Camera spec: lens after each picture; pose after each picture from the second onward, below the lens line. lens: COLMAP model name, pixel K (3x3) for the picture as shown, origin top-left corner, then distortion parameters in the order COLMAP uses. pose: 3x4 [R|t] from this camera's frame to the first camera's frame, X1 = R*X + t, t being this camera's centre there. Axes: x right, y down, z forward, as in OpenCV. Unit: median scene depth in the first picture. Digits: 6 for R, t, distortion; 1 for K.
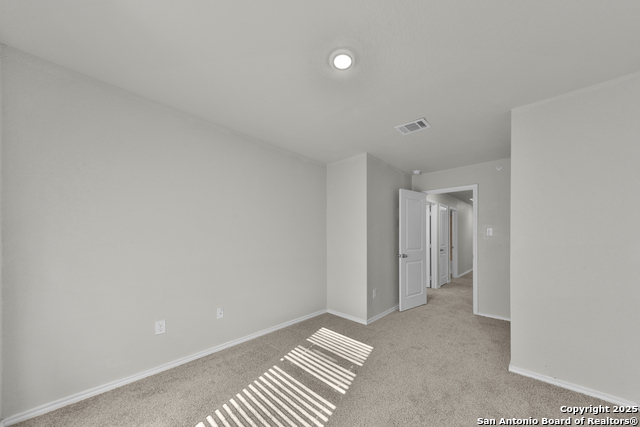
lens RADIAL K [[215.9, 0, 325.6], [0, 215.9, 242.2], [0, 0, 1]] dist [0.011612, -0.000827]
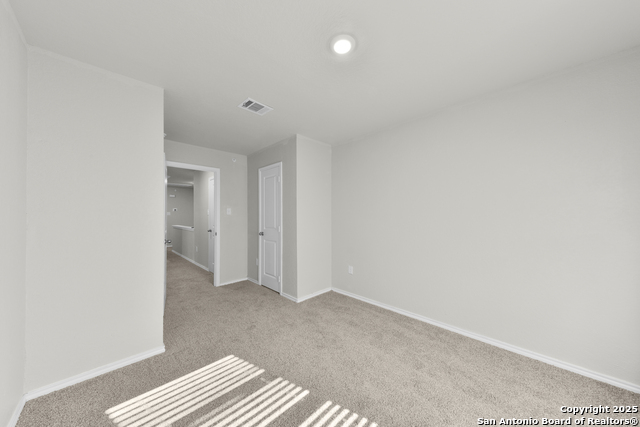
lens RADIAL K [[215.9, 0, 320.9], [0, 215.9, 213.9], [0, 0, 1]] dist [0.011612, -0.000827]
pose [[0.062310, 0.007564, 0.998028, -0.599882], [0.031436, 0.999460, -0.009538, -0.010890], [-0.997562, 0.031969, 0.062038, 0.655905]]
